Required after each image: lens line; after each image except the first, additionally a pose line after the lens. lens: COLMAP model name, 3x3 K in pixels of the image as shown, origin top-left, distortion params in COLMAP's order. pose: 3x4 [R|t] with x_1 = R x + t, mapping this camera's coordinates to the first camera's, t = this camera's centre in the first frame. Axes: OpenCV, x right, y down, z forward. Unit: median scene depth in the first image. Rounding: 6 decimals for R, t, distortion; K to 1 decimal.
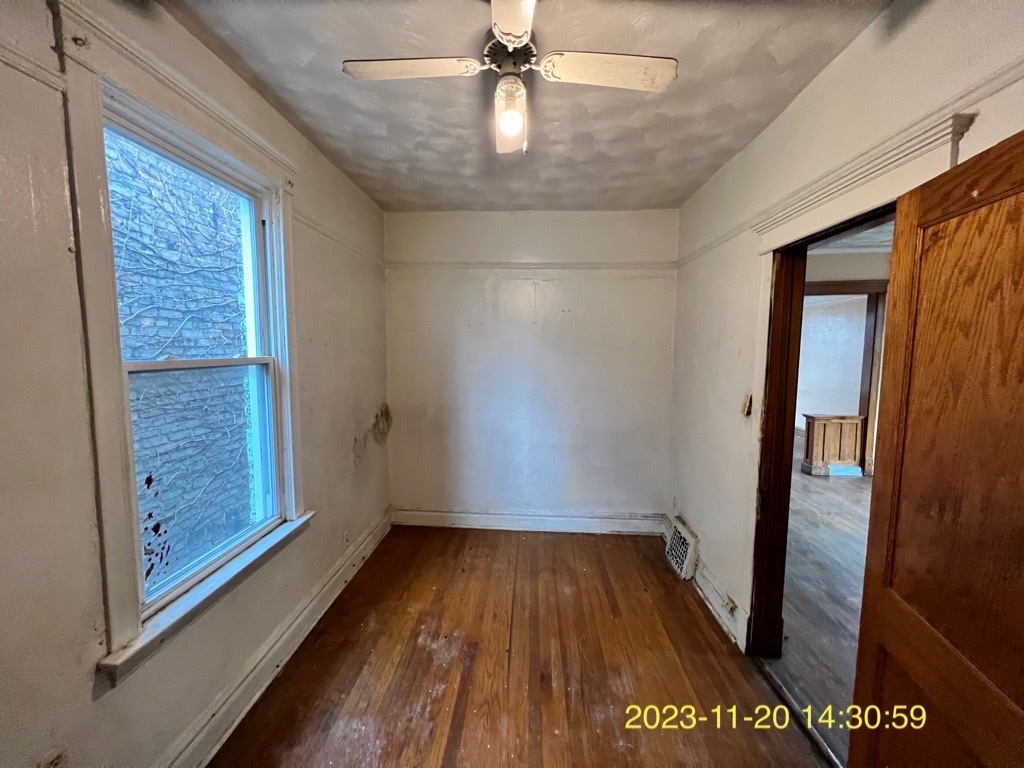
lens RADIAL K [[409.6, 0, 509.1], [0, 409.6, 382.5], [0, 0, 1]] dist [-0.000630, 0.000075]
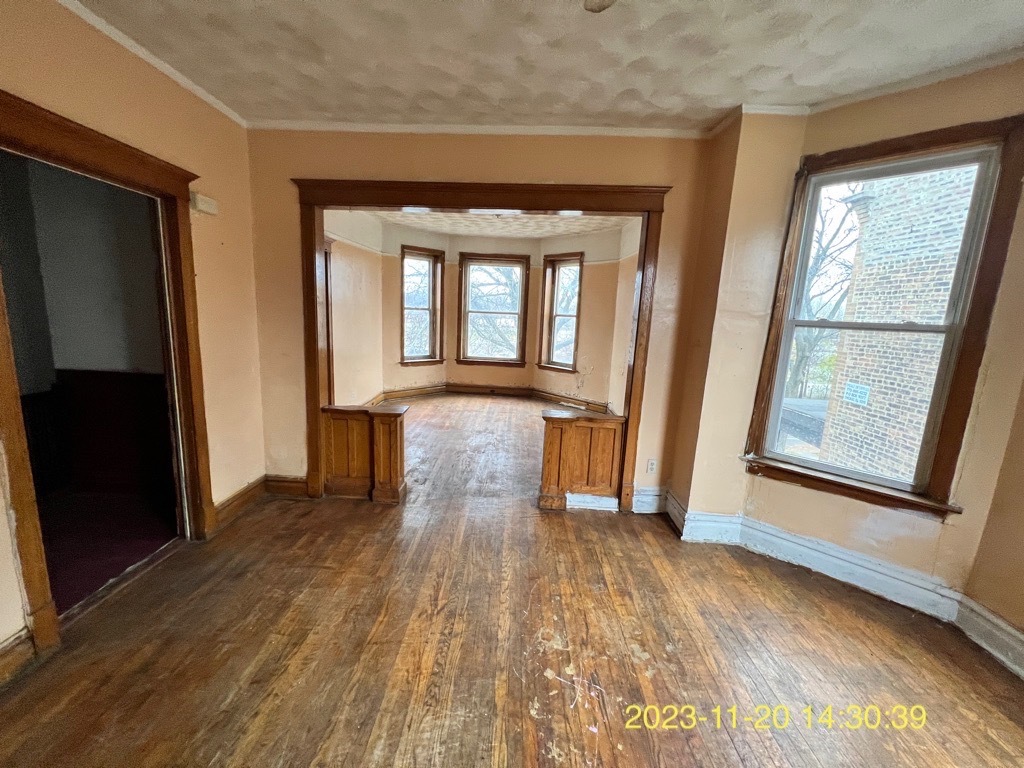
lens RADIAL K [[409.6, 0, 509.1], [0, 409.6, 382.5], [0, 0, 1]] dist [-0.000630, 0.000075]
pose [[0.998314, 0.038131, 0.043759, 1.739394], [-0.041539, 0.995943, 0.079830, -0.035698], [-0.040538, -0.081513, 0.995848, 1.039726]]
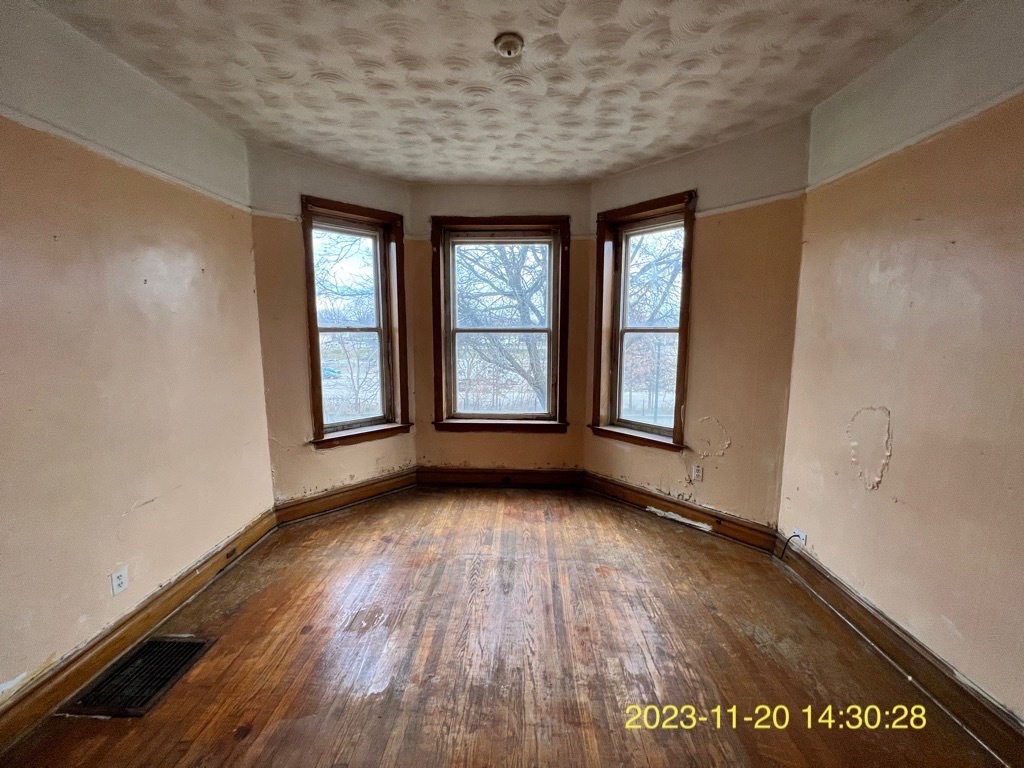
lens RADIAL K [[412.1, 0, 512.0], [0, 412.1, 381.6], [0, 0, 1]] dist [-0.001064, -0.000155]
pose [[0.999431, -0.002034, 0.033670, 1.729058], [0.000690, 0.999204, 0.039874, -0.111929], [-0.033724, -0.039828, 0.998637, 1.883694]]
